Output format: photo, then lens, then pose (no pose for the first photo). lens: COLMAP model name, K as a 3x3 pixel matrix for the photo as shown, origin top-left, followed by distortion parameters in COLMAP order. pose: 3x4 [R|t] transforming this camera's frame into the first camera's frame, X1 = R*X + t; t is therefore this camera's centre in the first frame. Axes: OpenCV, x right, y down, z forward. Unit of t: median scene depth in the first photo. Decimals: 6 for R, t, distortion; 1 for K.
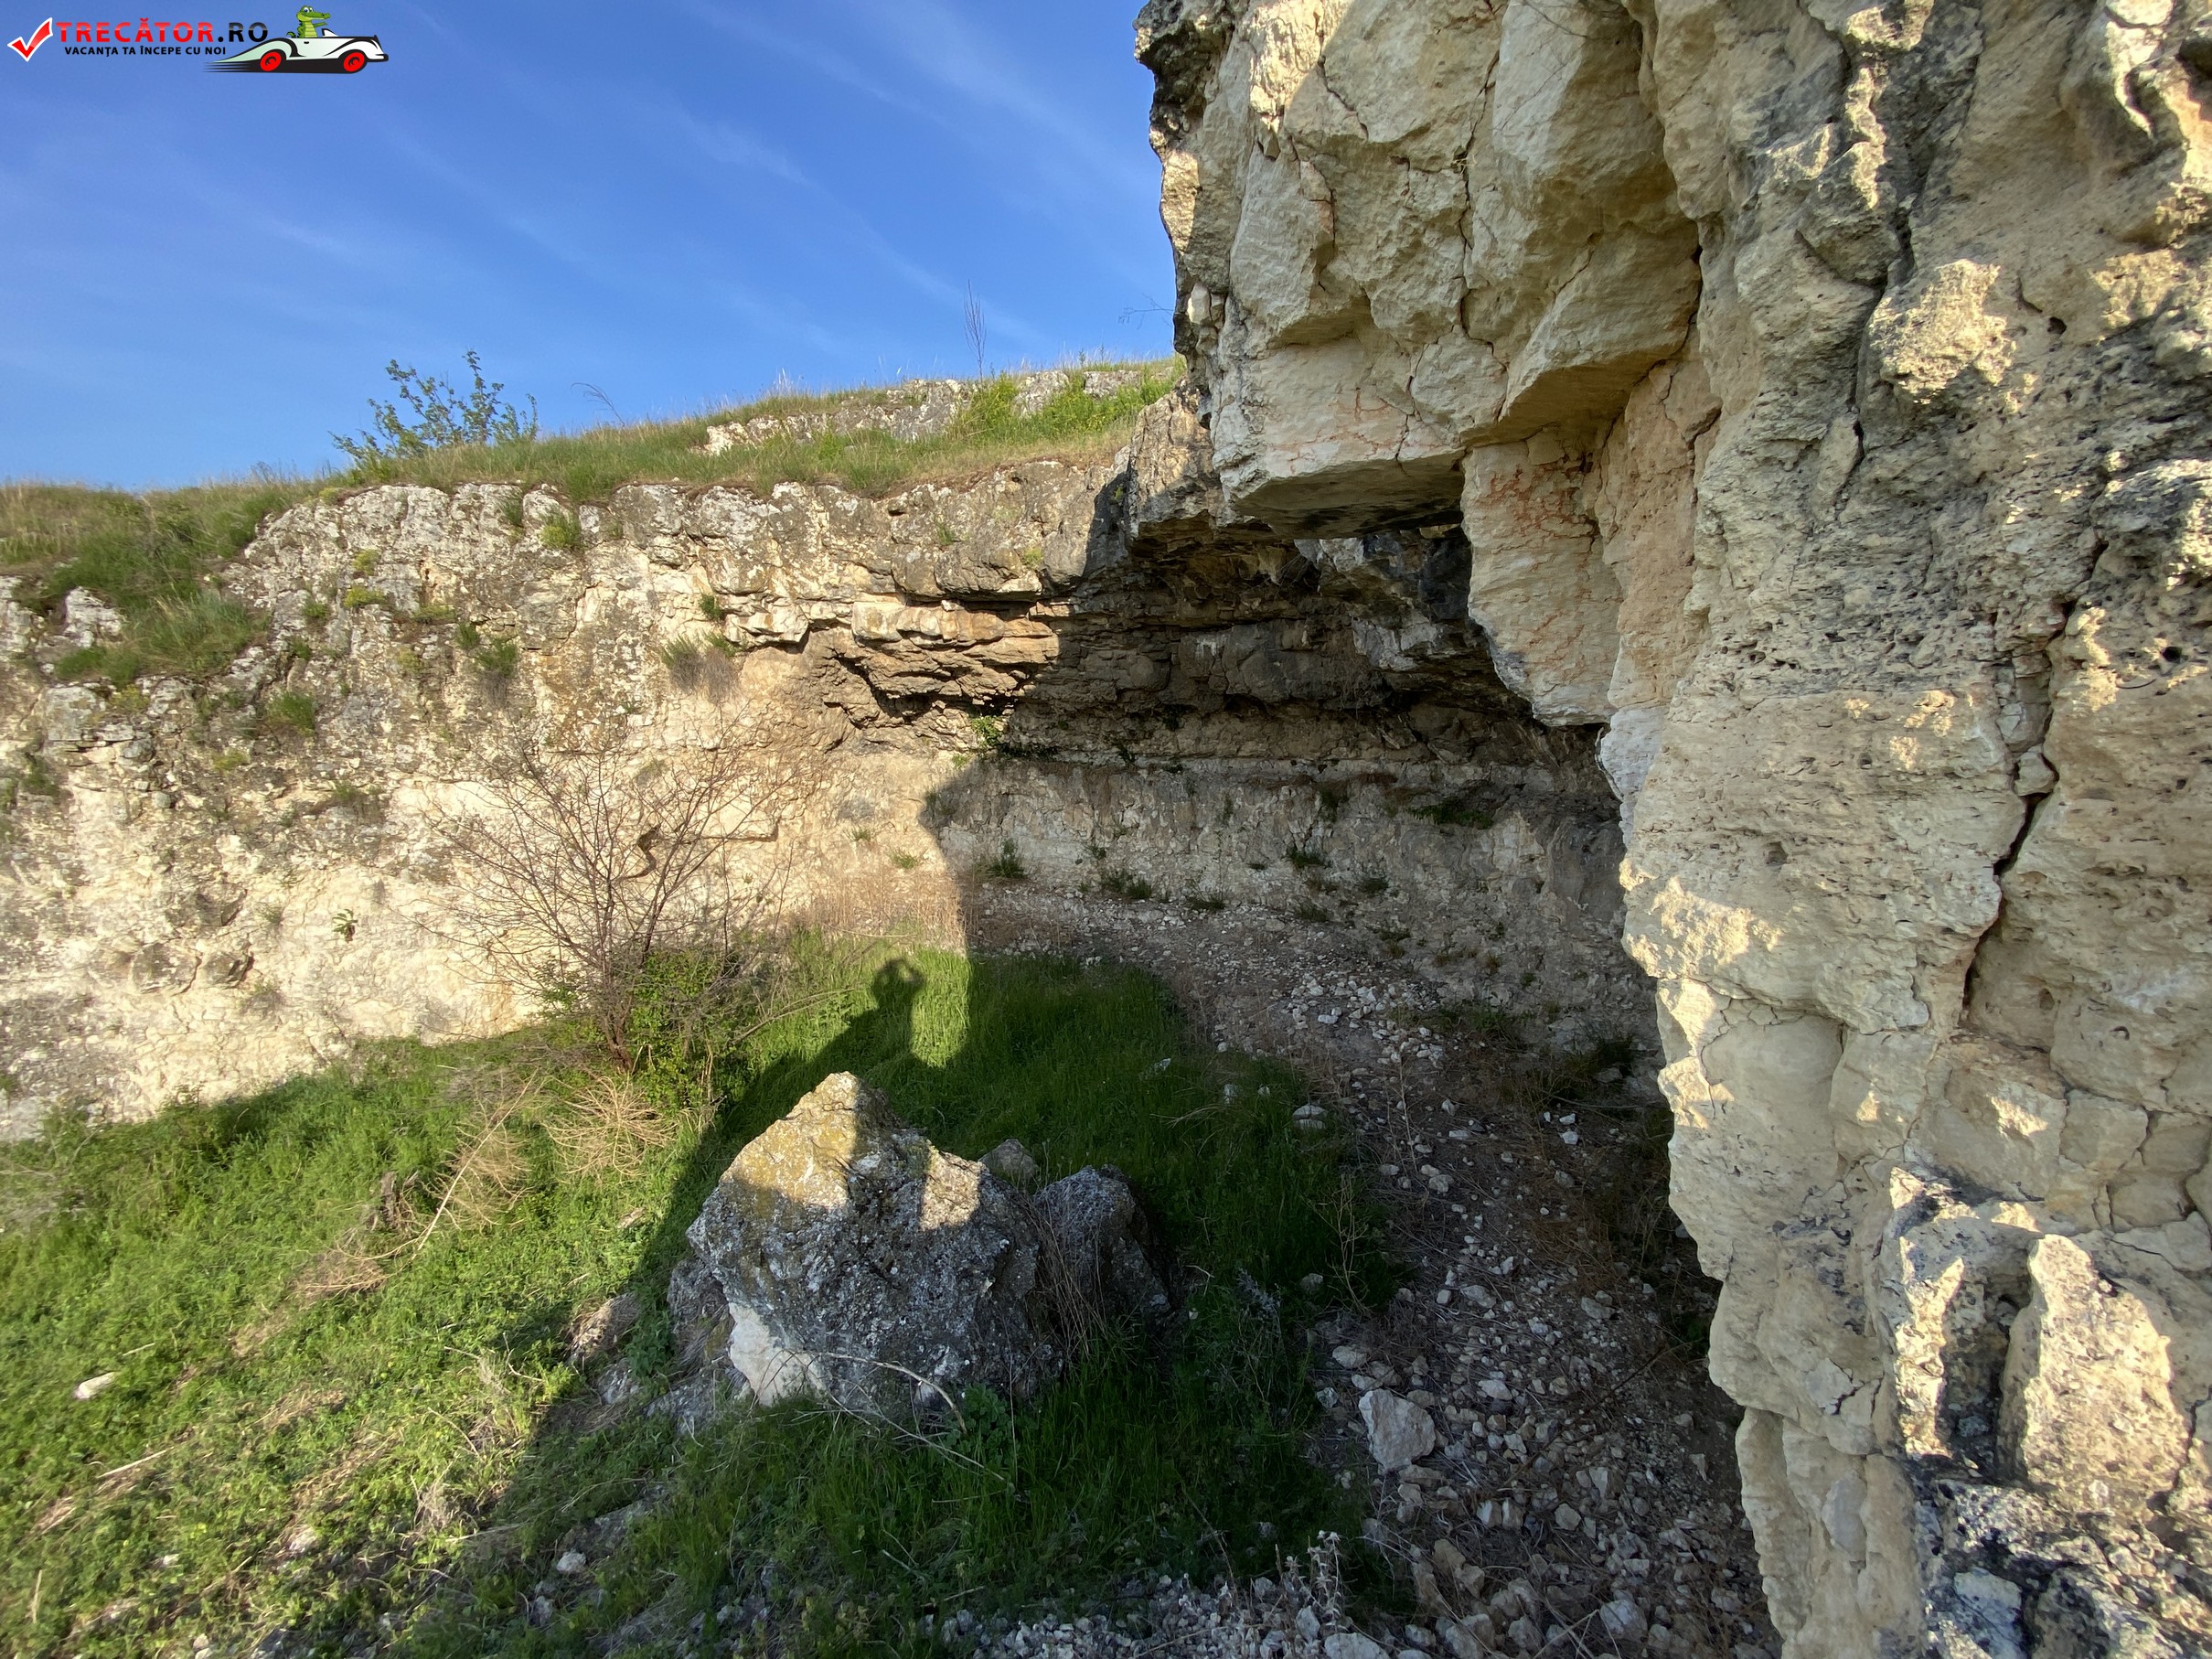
lens RADIAL K [[884.2, 0, 1105.5], [0, 884.2, 832.6], [0, 0, 1]] dist [0.020183, -0.019996]
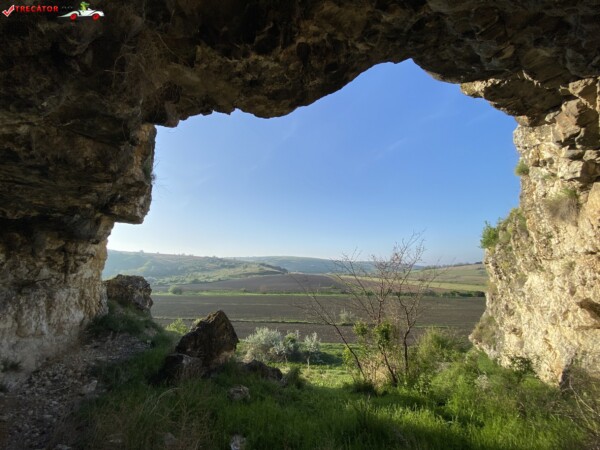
lens RADIAL K [[242.8, 0, 297.0], [0, 242.8, 224.9], [0, 0, 1]] dist [0.023063, -0.020955]
pose [[-0.621246, -0.155808, -0.767969, 0.257261], [-0.093298, 0.987769, -0.124928, -0.042173], [0.778041, -0.005961, -0.628185, 0.917196]]
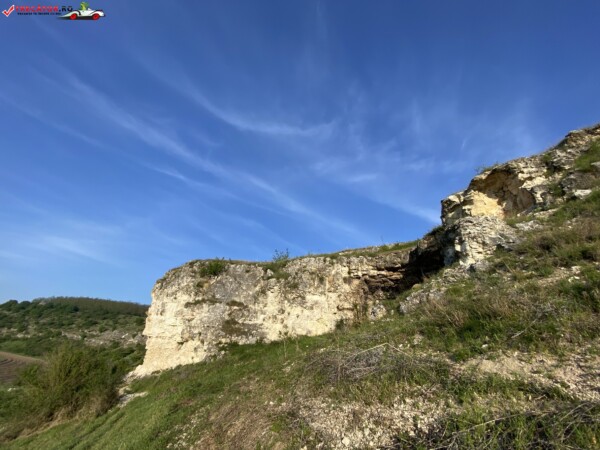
lens RADIAL K [[239.8, 0, 299.9], [0, 239.8, 225.8], [0, 0, 1]] dist [0.020183, -0.019996]
pose [[0.980738, -0.051408, -0.188442, -0.458516], [-0.069529, 0.809675, -0.582746, 0.617577], [0.182535, 0.584623, 0.790504, -0.850527]]
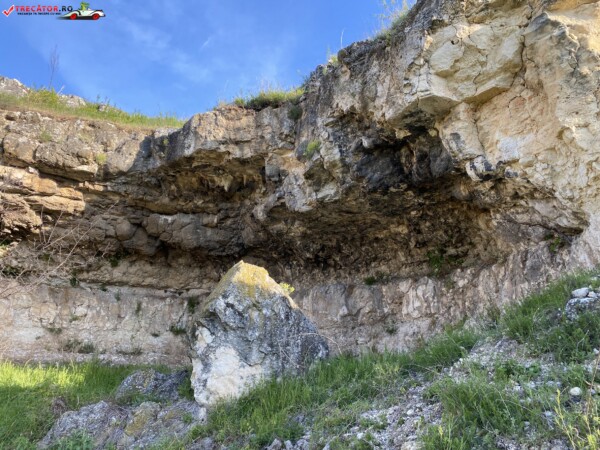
lens RADIAL K [[459.2, 0, 292.5], [0, 459.2, 215.5], [0, 0, 1]] dist [0.020418, 0.000571]
pose [[0.701048, 0.246976, 0.668980, -0.410654], [0.068617, 0.910396, -0.408009, 0.260026], [-0.709805, 0.331937, 0.621285, 0.034188]]
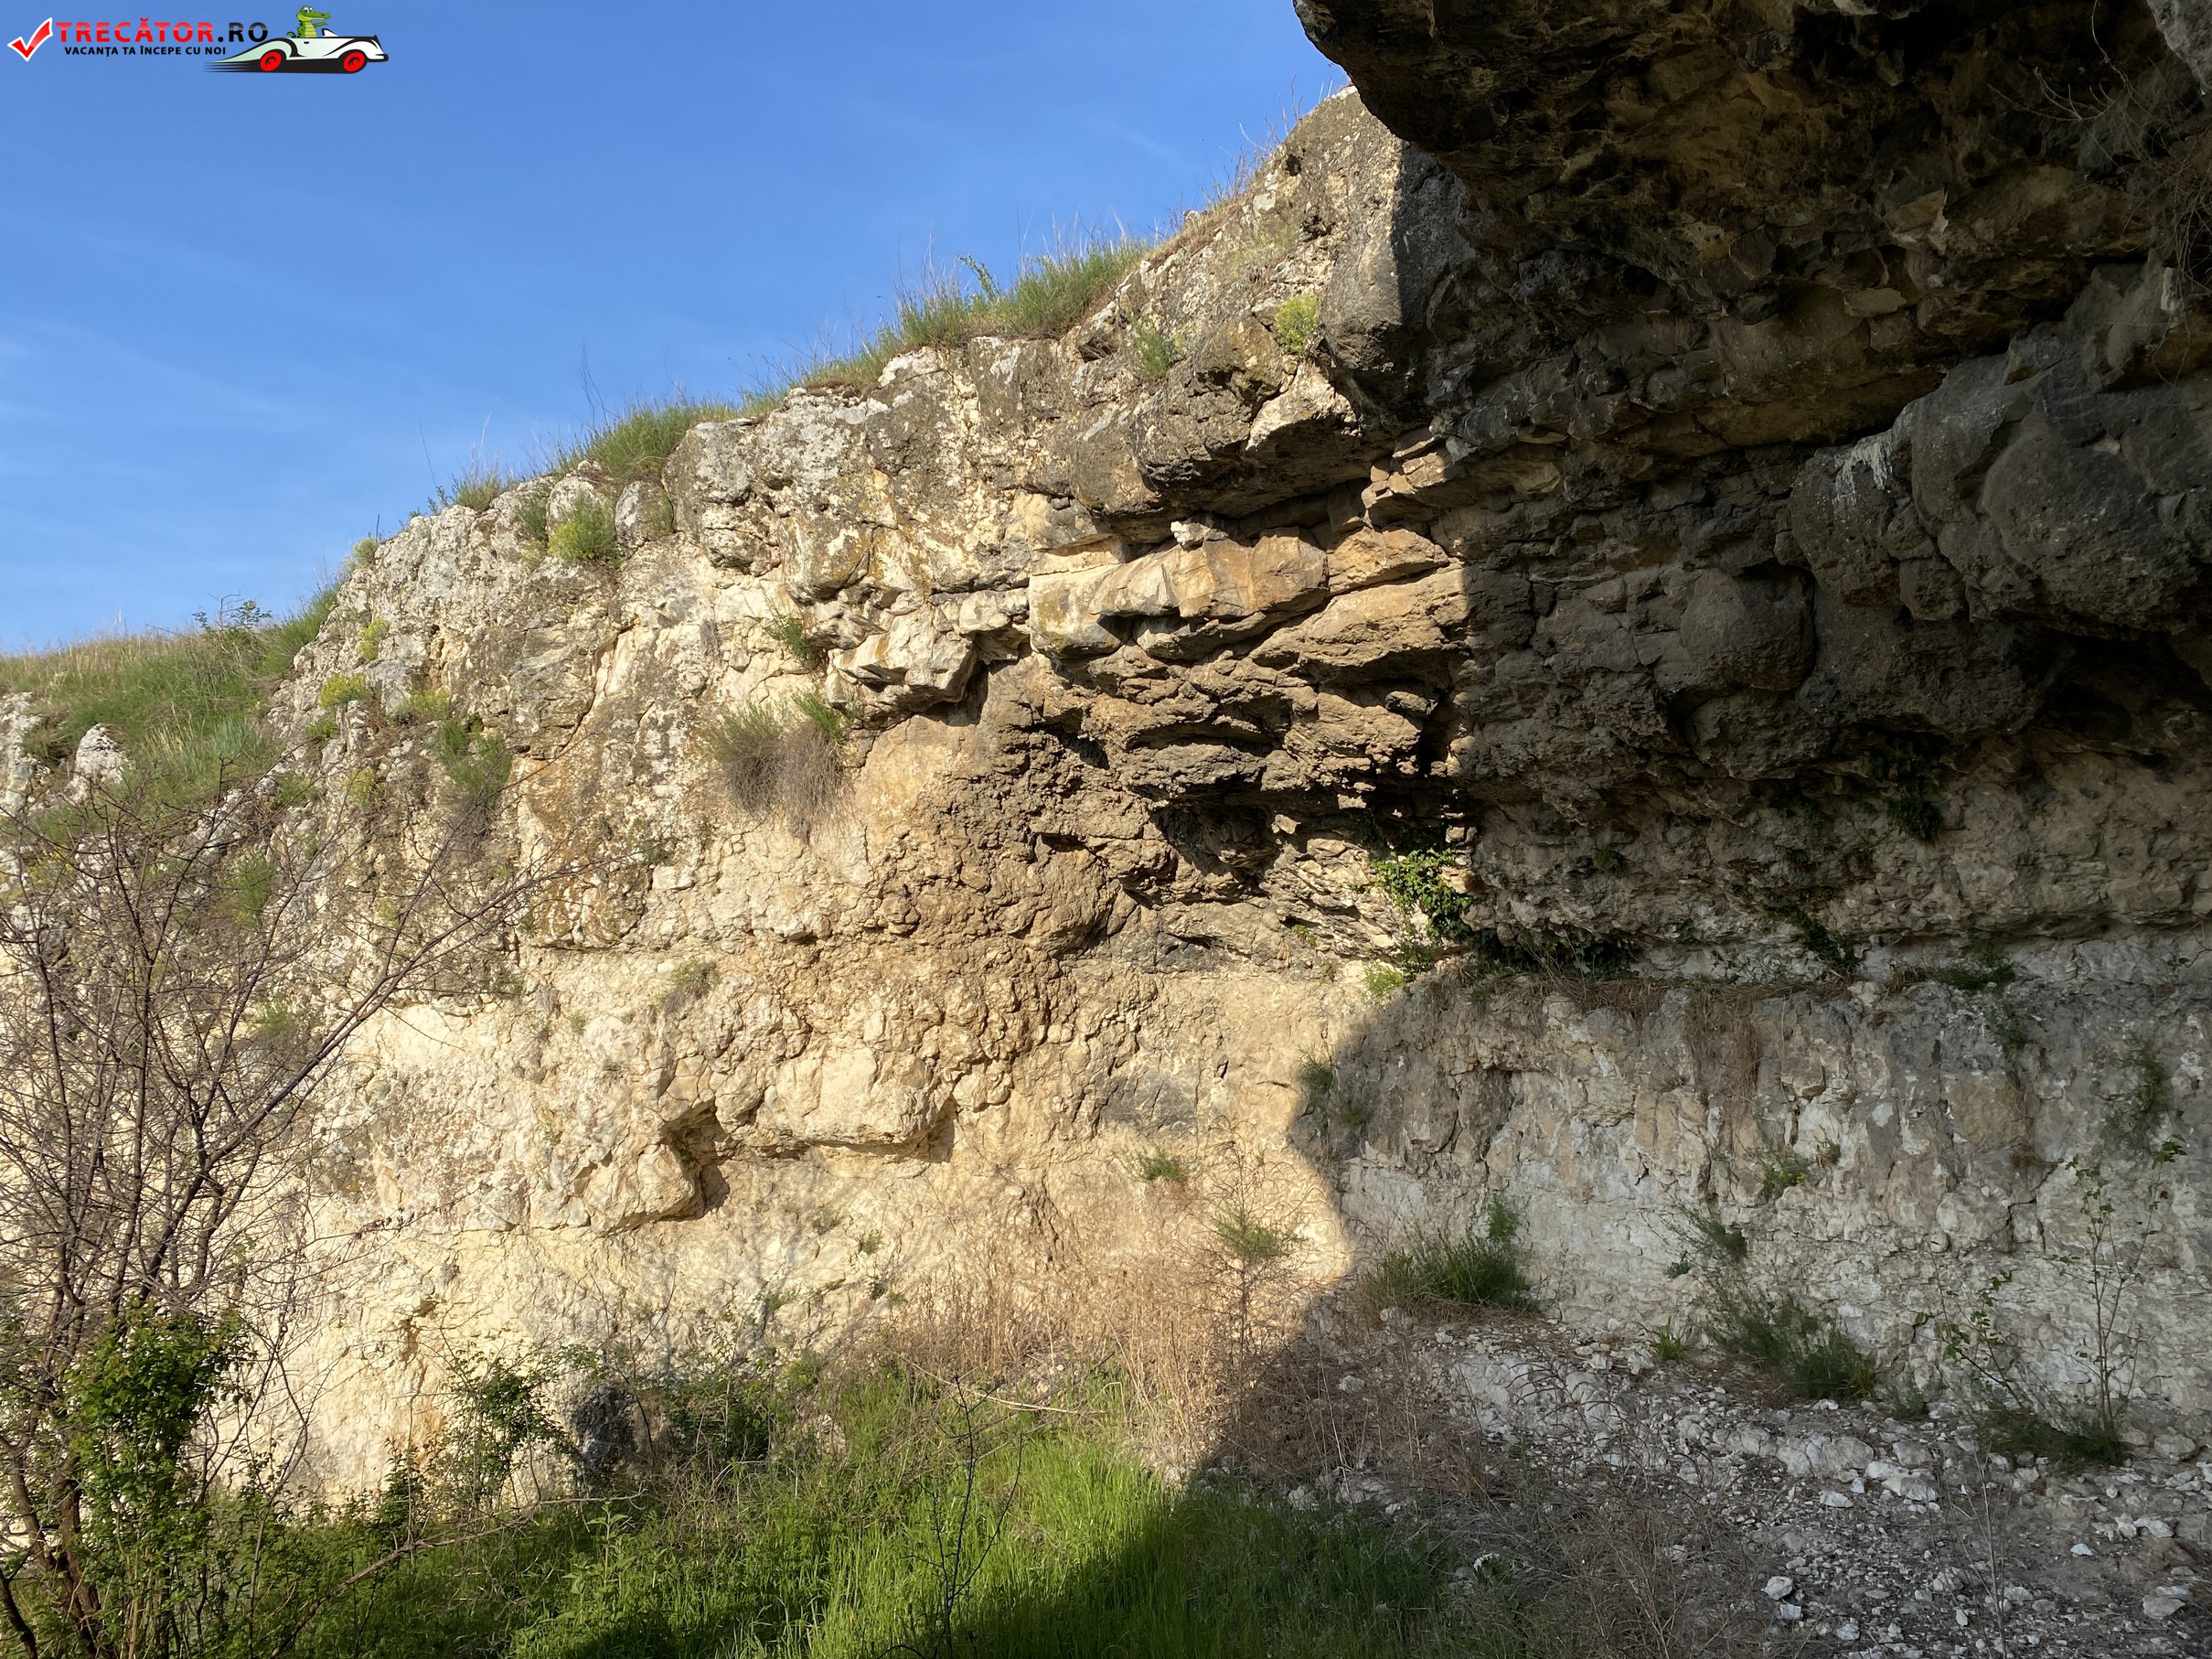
lens RADIAL K [[1673.0, 0, 1072.0], [0, 1673.0, 816.4], [0, 0, 1]] dist [0.069856, -0.079515]
pose [[0.811173, -0.081151, -0.579148, 0.199534], [-0.082983, 0.964332, -0.251352, 0.057125], [0.578889, 0.251949, 0.775506, 0.411071]]
